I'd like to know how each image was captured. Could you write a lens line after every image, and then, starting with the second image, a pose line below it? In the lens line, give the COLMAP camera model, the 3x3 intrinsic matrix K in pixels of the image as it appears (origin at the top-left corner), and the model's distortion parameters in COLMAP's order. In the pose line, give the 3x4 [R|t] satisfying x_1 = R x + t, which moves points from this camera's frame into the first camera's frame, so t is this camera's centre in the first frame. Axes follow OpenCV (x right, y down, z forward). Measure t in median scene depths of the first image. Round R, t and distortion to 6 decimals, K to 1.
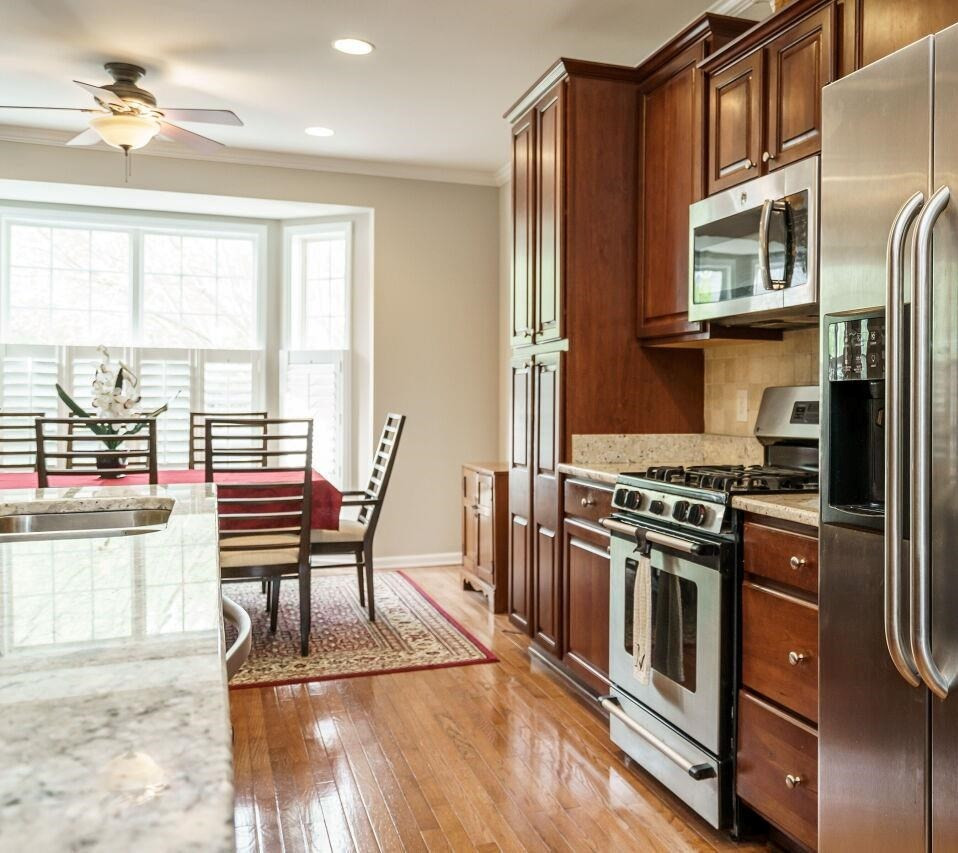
lens RADIAL K [[963.1, 0, 611.8], [0, 963.1, 400.6], [0, 0, 1]] dist [0.014151, 0.000000]
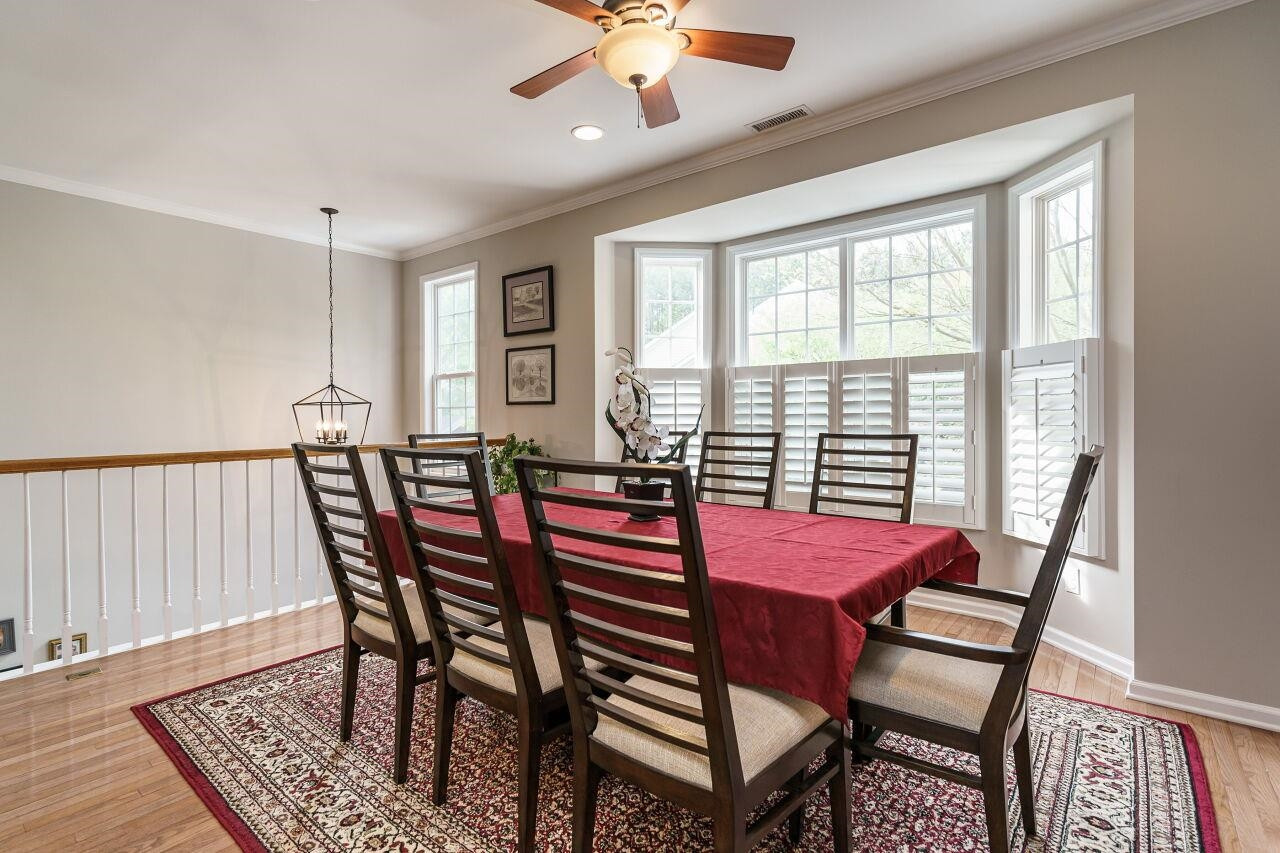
lens RADIAL K [[597.6, 0, 651.8], [0, 597.6, 421.1], [0, 0, 1]] dist [0.007604, 0.000668]
pose [[0.486459, 0.000564, -0.873703, -0.093250], [0.009923, 0.999932, 0.006170, -0.002776], [0.873647, -0.011672, 0.486420, 0.777276]]
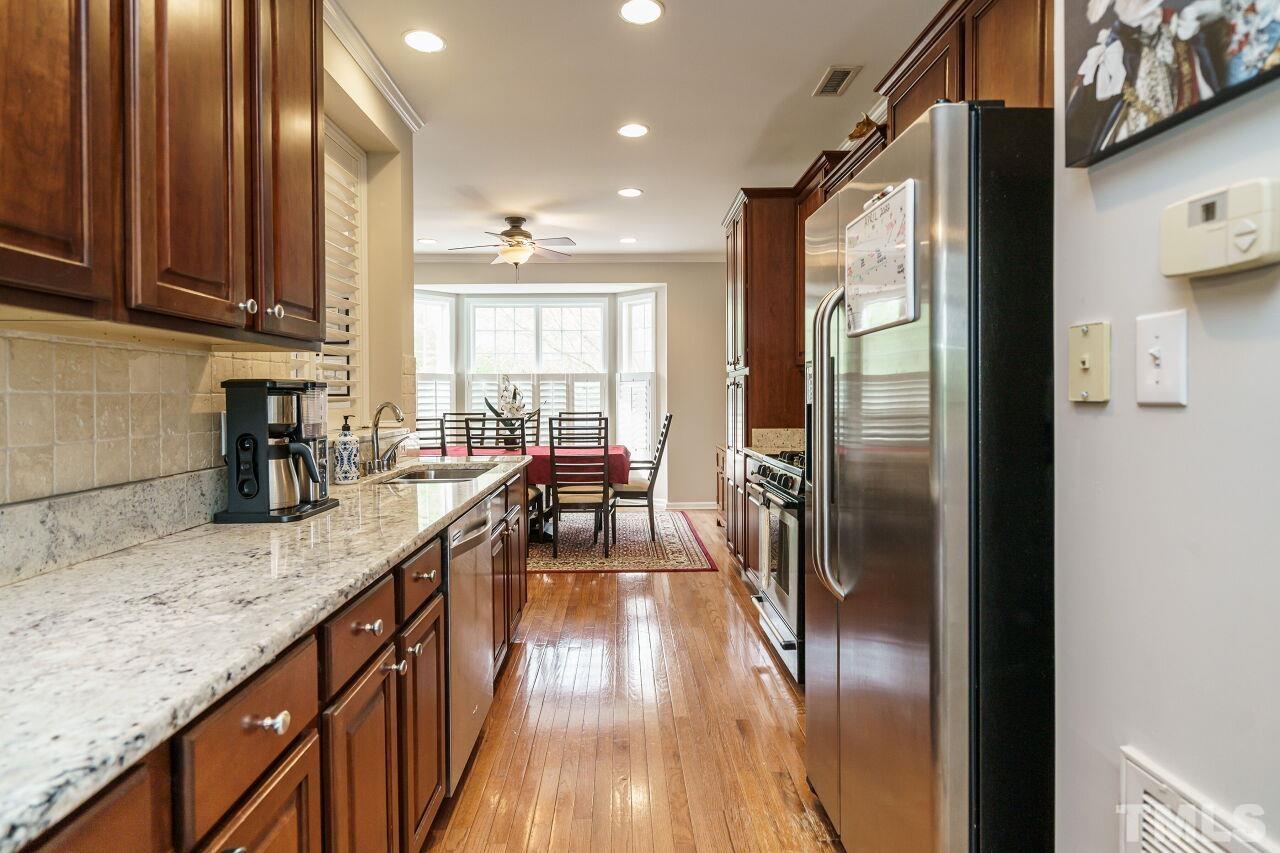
lens RADIAL K [[659.3, 0, 630.7], [0, 659.3, 404.7], [0, 0, 1]] dist [0.011930, 0.004604]
pose [[0.930163, -0.006844, -0.367082, 0.134448], [0.010528, 0.999912, 0.008034, -0.011159], [0.366995, -0.011338, 0.930154, -0.051689]]
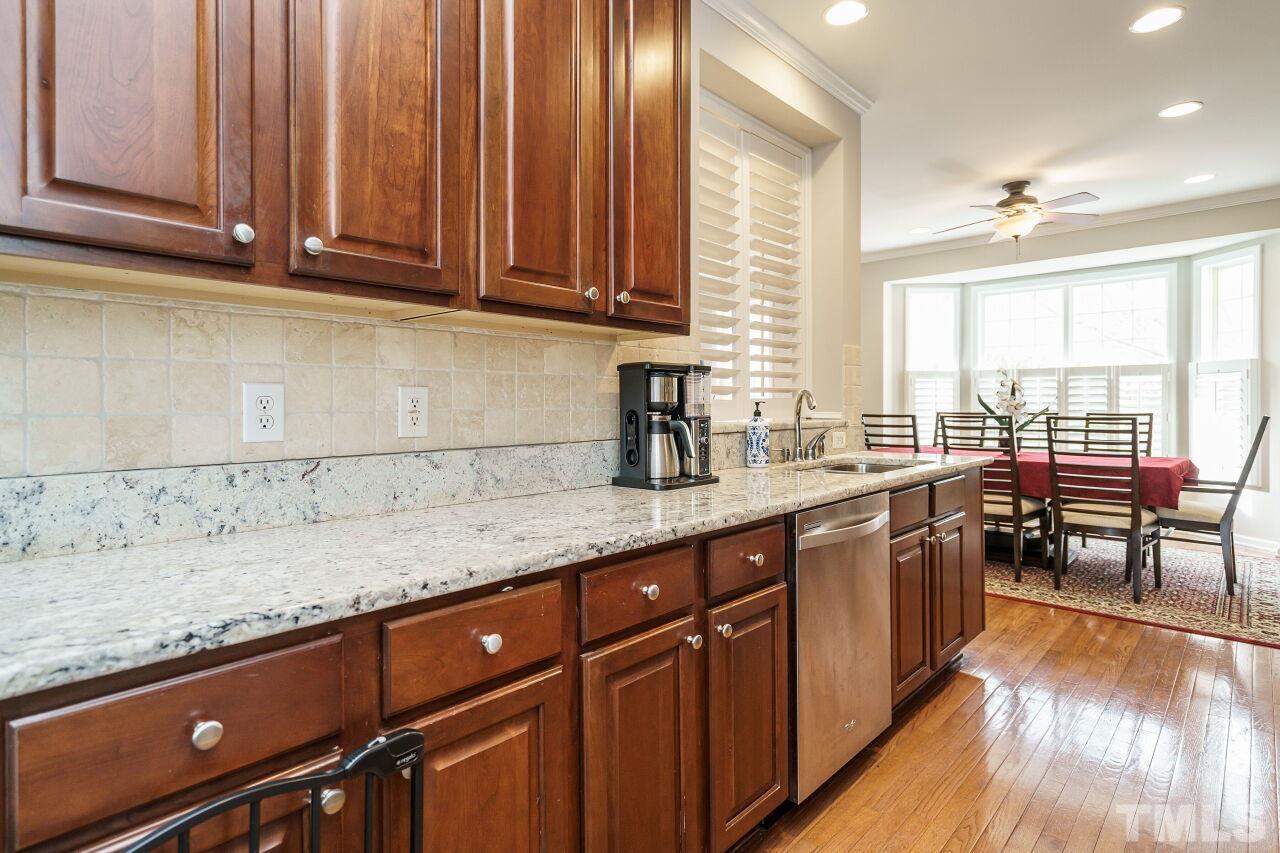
lens RADIAL K [[659.3, 0, 654.5], [0, 659.3, 403.5], [0, 0, 1]] dist [0.011930, 0.004604]
pose [[0.427873, -0.007579, -0.903807, 0.188444], [0.003063, 0.999971, -0.006935, 0.004370], [0.903834, 0.000199, 0.427884, 0.044057]]
